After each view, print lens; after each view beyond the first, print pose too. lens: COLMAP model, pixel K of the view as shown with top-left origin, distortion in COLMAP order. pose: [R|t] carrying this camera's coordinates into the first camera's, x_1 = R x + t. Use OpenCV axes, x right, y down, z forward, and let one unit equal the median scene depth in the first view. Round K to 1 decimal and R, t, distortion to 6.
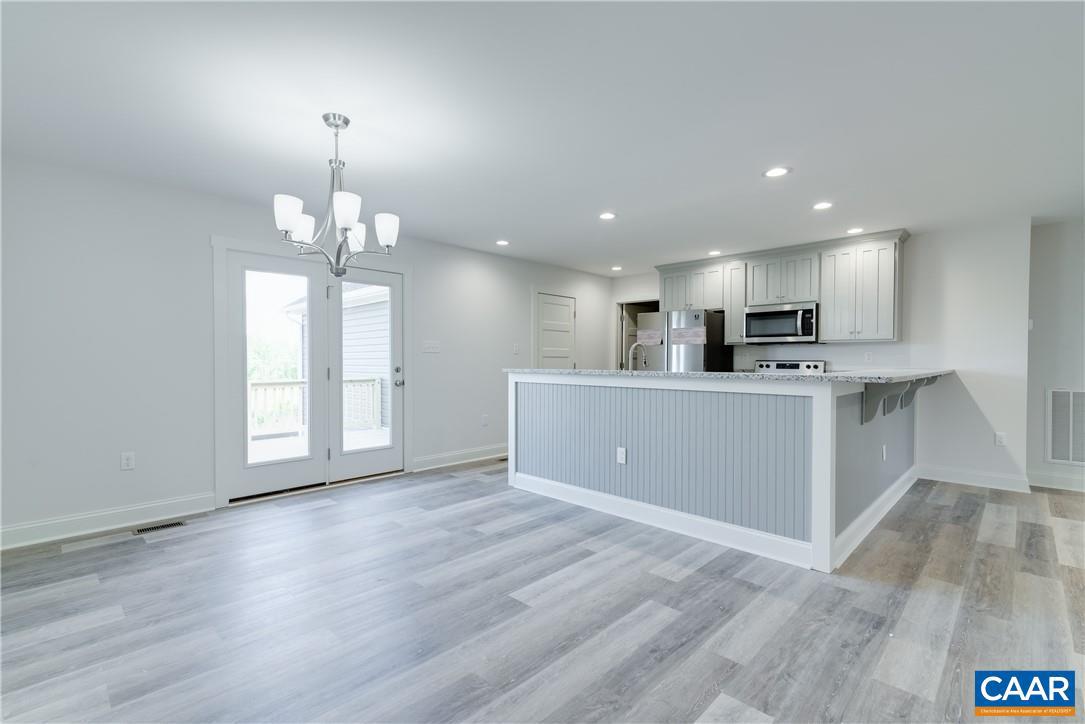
lens RADIAL K [[486.6, 0, 541.1], [0, 486.6, 364.7], [0, 0, 1]] dist [0.017509, -0.003246]
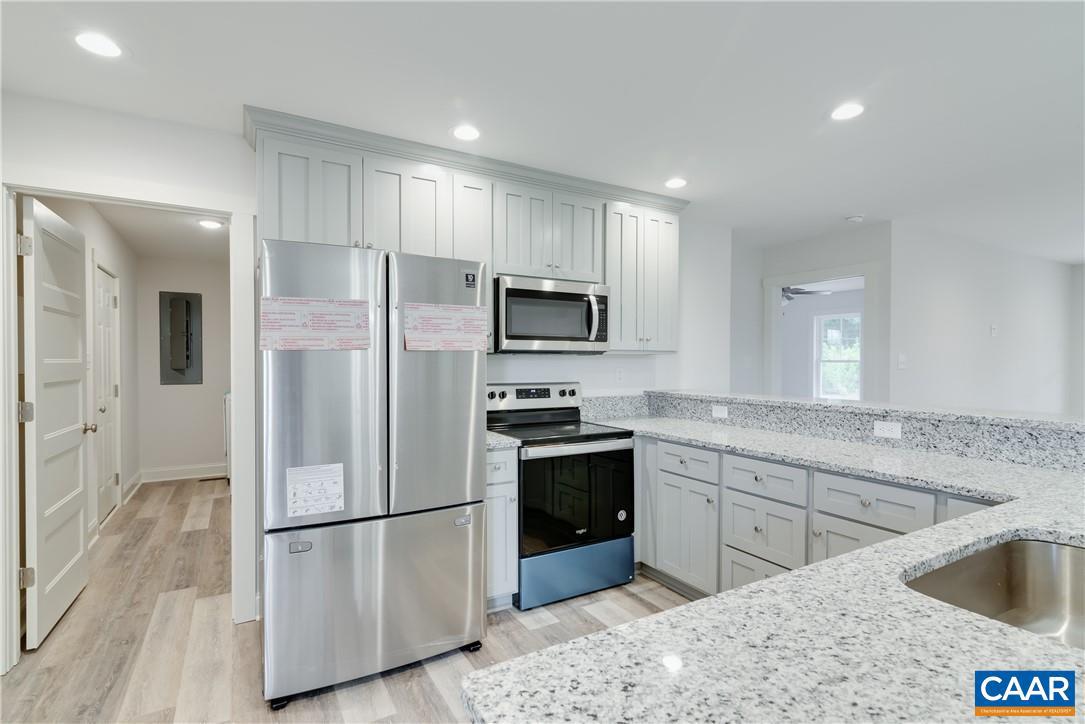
lens RADIAL K [[518.7, 0, 539.4], [0, 518.7, 367.0], [0, 0, 1]] dist [0.010965, -0.003210]
pose [[0.262744, -0.015665, 0.964738, -0.084987], [0.008437, 0.999867, 0.013938, -0.047660], [-0.964829, 0.004478, 0.262842, 1.137801]]
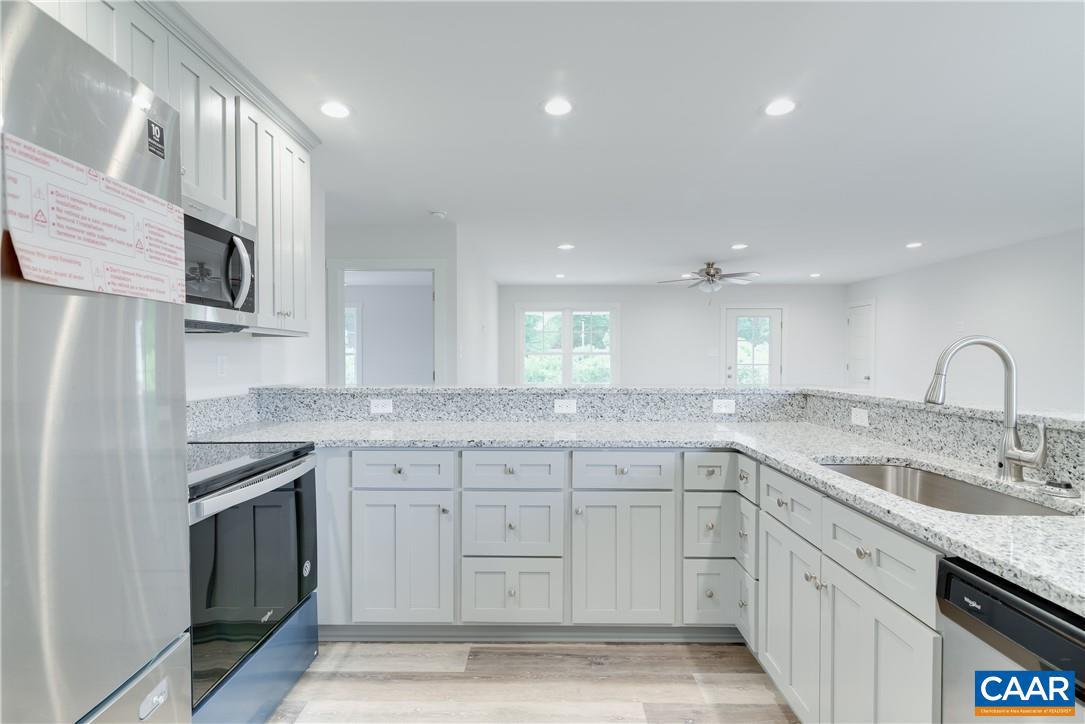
lens RADIAL K [[518.7, 0, 539.8], [0, 518.7, 367.2], [0, 0, 1]] dist [0.010965, -0.003210]
pose [[-0.693877, -0.017617, 0.719878, 0.133538], [0.003794, 0.999597, 0.028120, -0.033700], [-0.720083, 0.022243, -0.693531, 1.395334]]
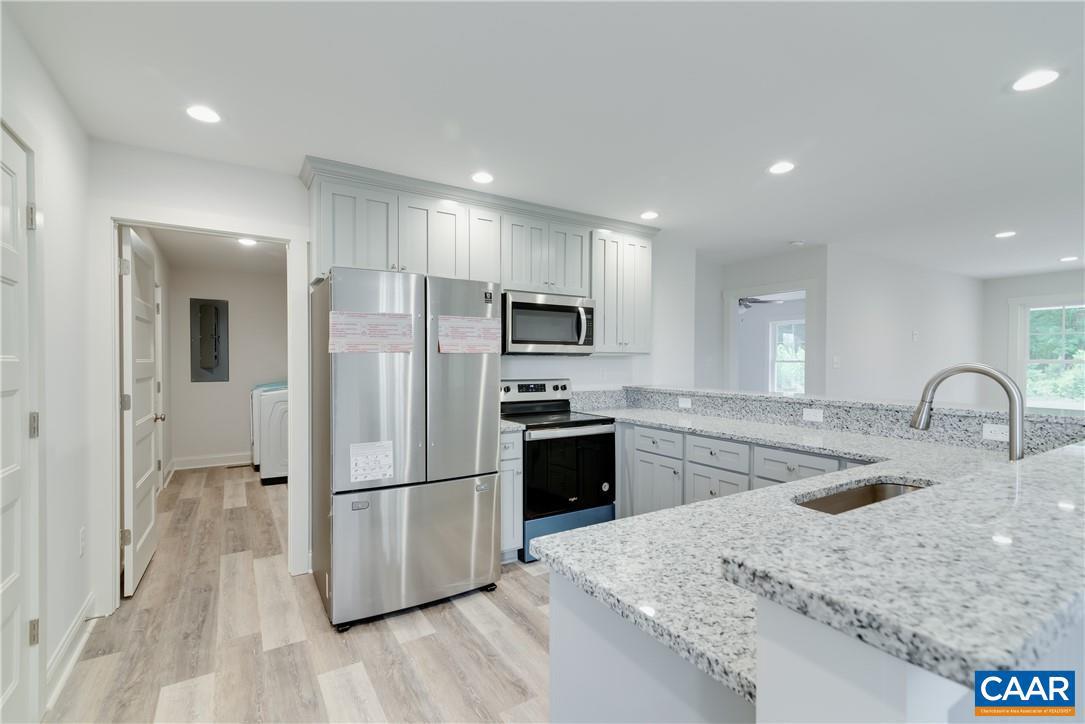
lens RADIAL K [[486.6, 0, 539.2], [0, 486.6, 367.0], [0, 0, 1]] dist [0.017509, -0.003246]
pose [[0.227864, -0.016425, 0.973554, -0.194254], [0.007475, 0.999858, 0.015119, -0.048575], [-0.973664, 0.003832, 0.227954, 1.137466]]
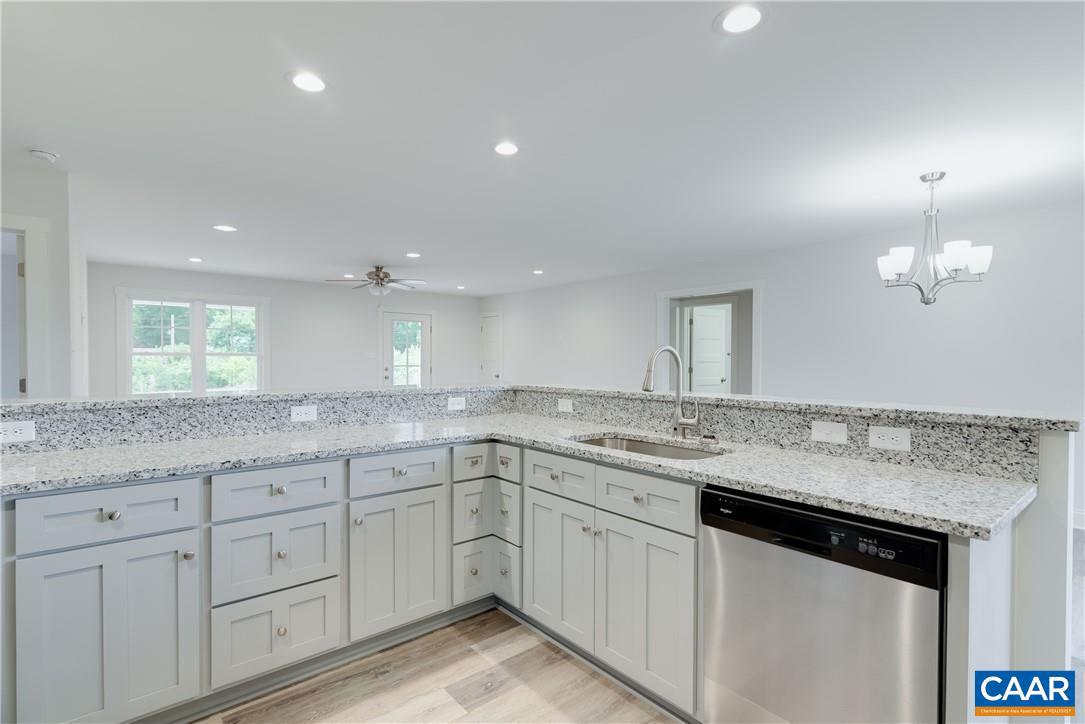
lens RADIAL K [[518.7, 0, 538.6], [0, 518.7, 366.8], [0, 0, 1]] dist [0.010965, -0.003210]
pose [[-0.994948, -0.006378, 0.100189, 0.259163], [-0.003974, 0.999700, 0.024183, -0.034305], [-0.100313, 0.023663, -0.994675, 1.480465]]
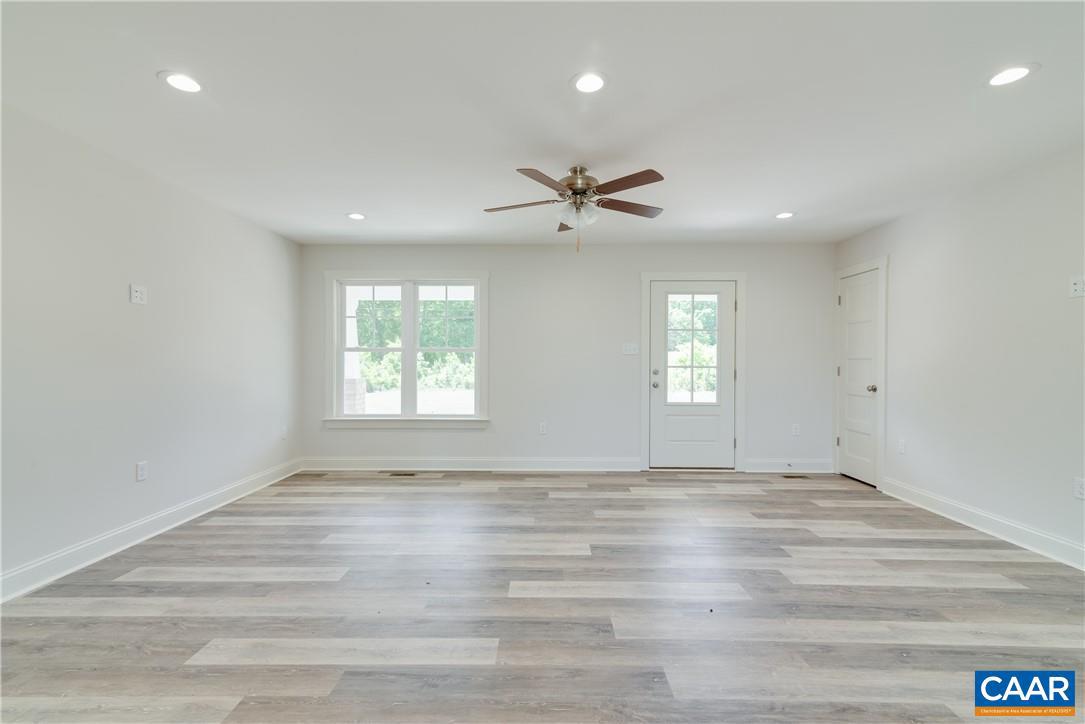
lens RADIAL K [[486.6, 0, 540.5], [0, 486.6, 366.3], [0, 0, 1]] dist [0.017509, -0.003246]
pose [[-0.692687, -0.008594, 0.721187, 0.395474], [0.003224, 0.999882, 0.015012, -0.005357], [-0.721231, 0.012724, -0.692577, 0.511365]]
